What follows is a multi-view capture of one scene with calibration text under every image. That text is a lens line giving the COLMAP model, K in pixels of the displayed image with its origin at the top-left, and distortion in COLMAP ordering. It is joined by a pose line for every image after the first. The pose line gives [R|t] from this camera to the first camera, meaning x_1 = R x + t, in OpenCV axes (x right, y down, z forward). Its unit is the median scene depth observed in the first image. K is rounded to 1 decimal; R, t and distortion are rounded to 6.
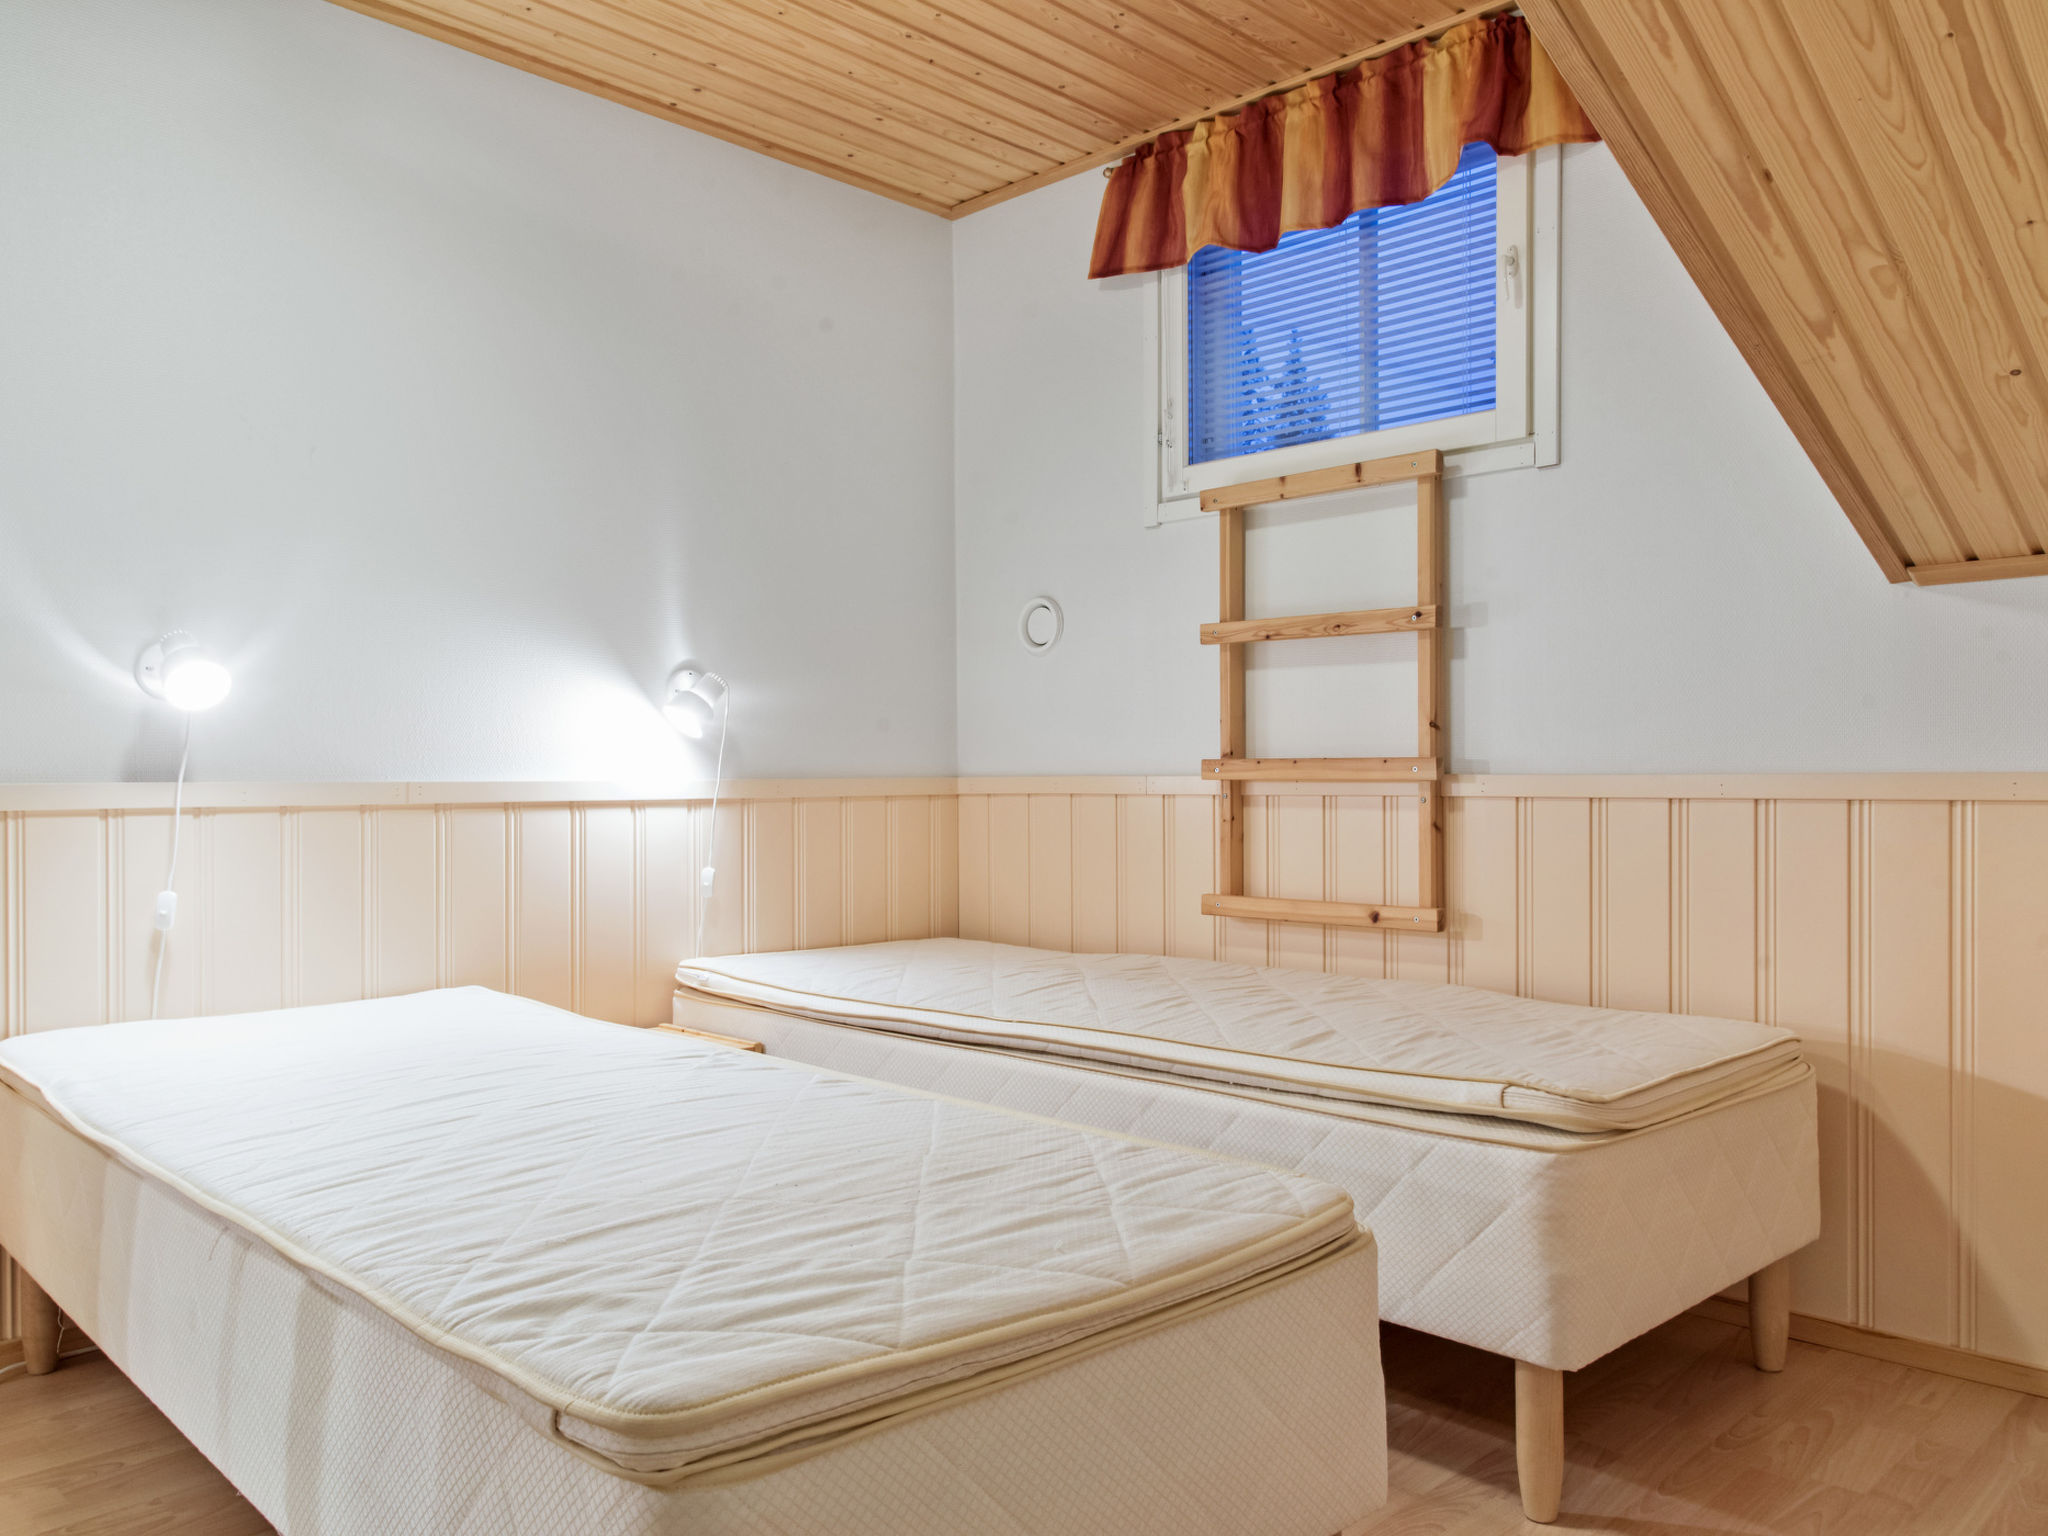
lens RADIAL K [[1551.3, 0, 1018.1], [0, 1551.3, 769.5], [0, 0, 1]] dist [0.031271, -0.024386]
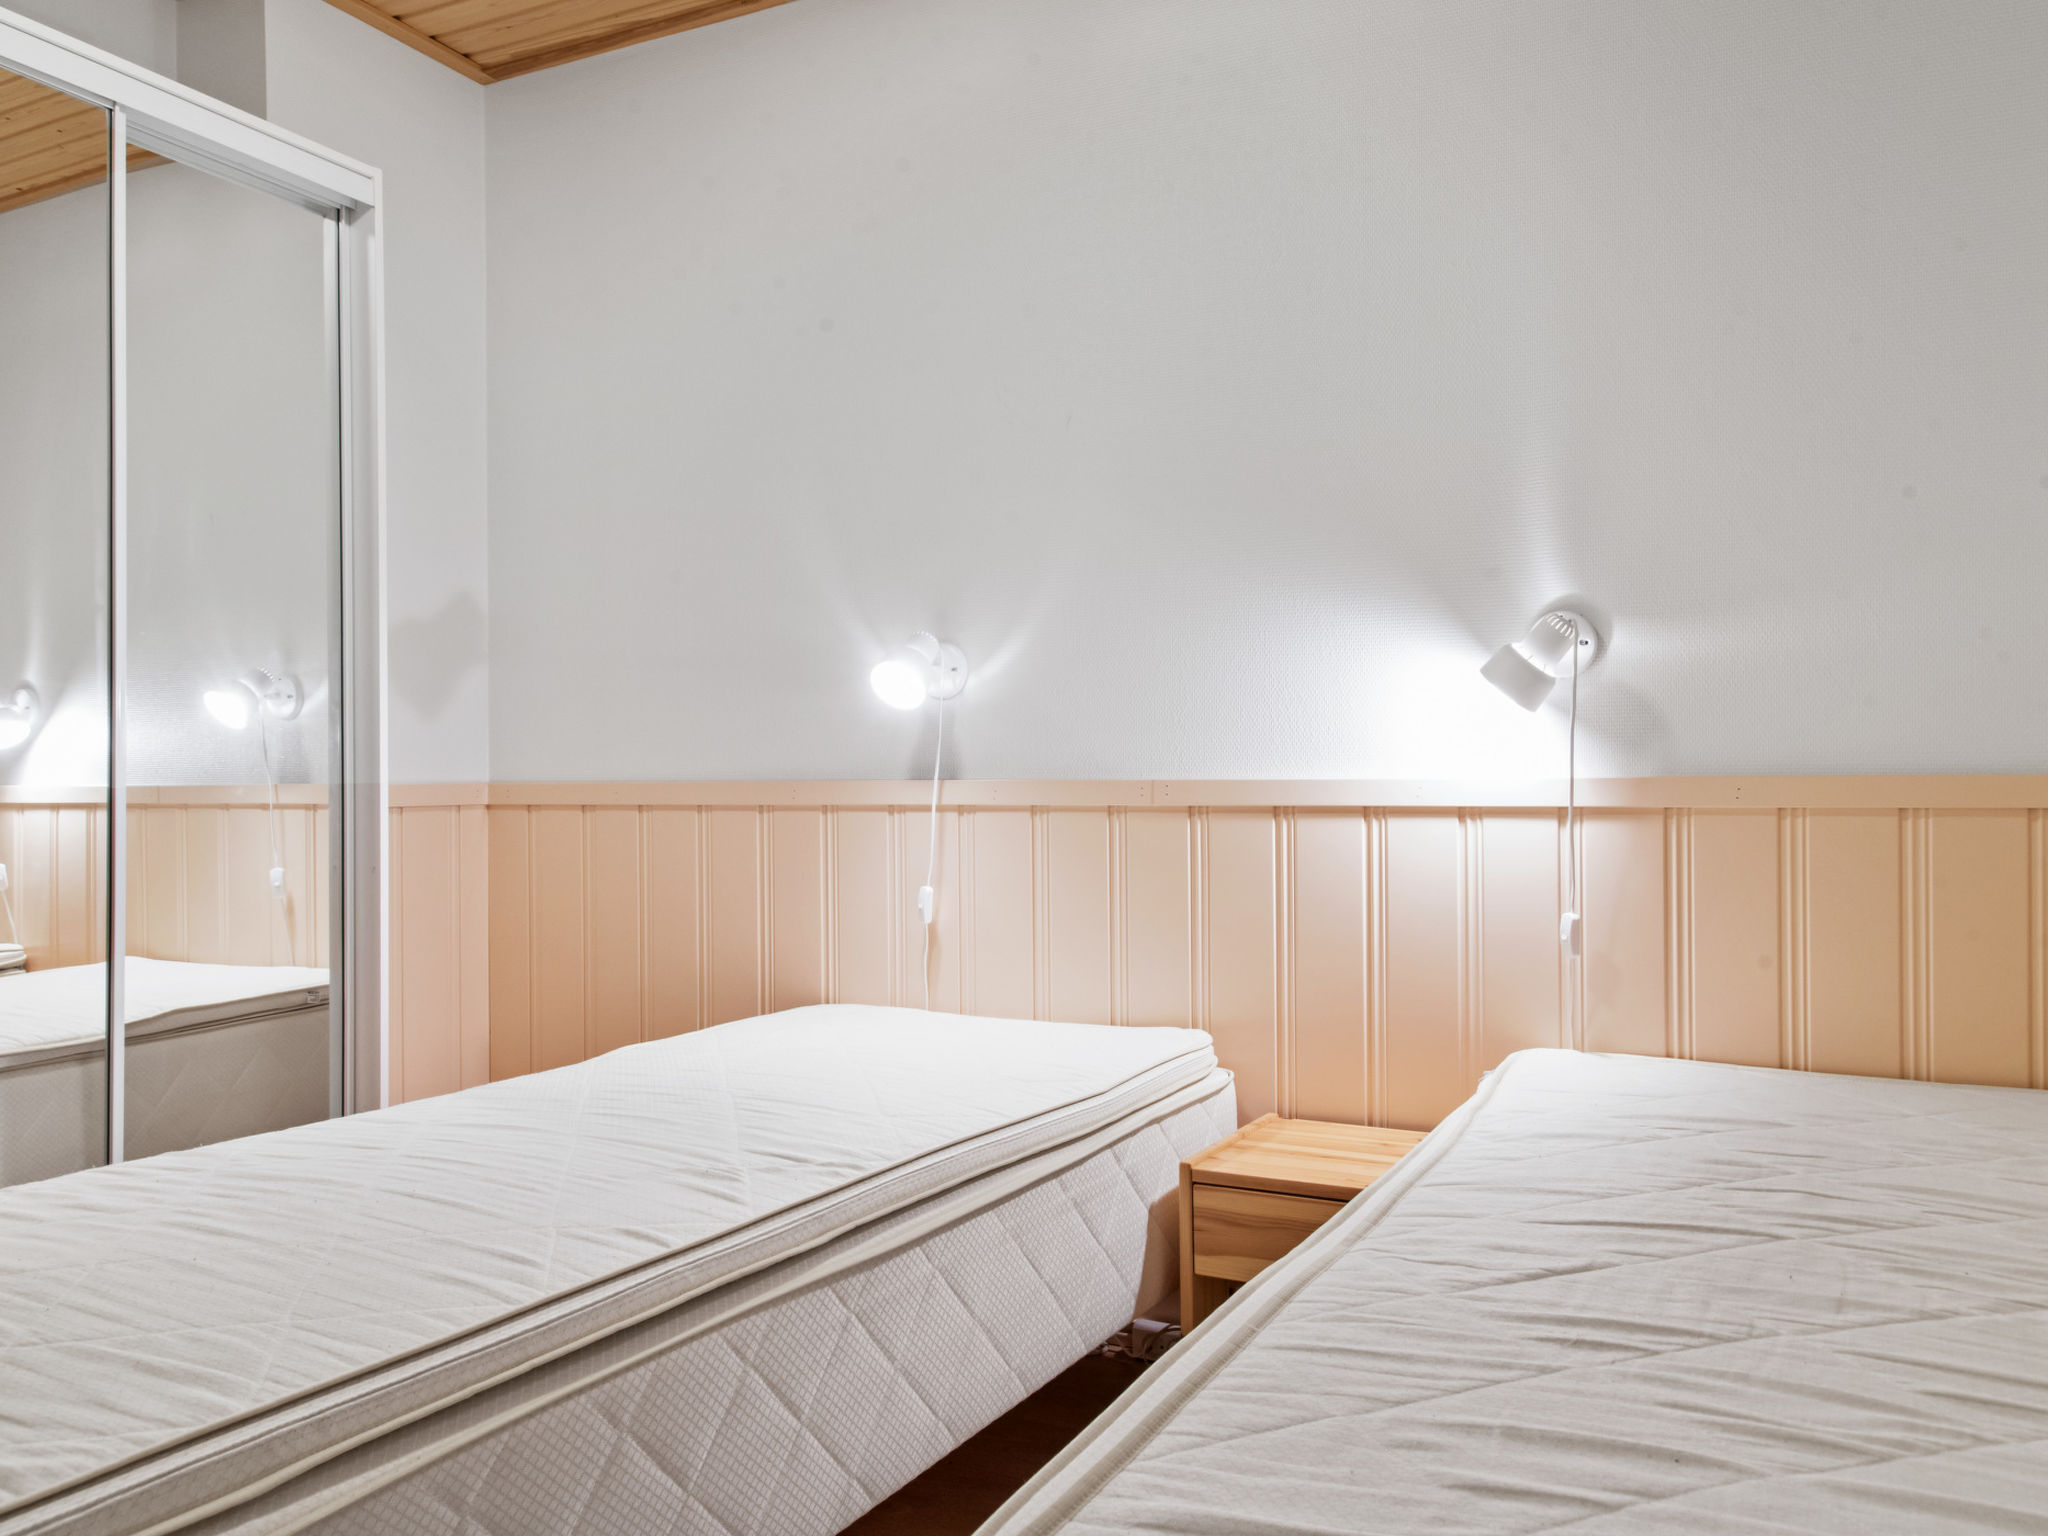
lens RADIAL K [[1565.3, 0, 1026.6], [0, 1565.3, 771.2], [0, 0, 1]] dist [0.024597, 0.002081]
pose [[0.347502, -0.002739, -0.937675, 0.371120], [0.005935, 0.999982, -0.000721, 0.003051], [0.937660, -0.005315, 0.347512, 0.599951]]
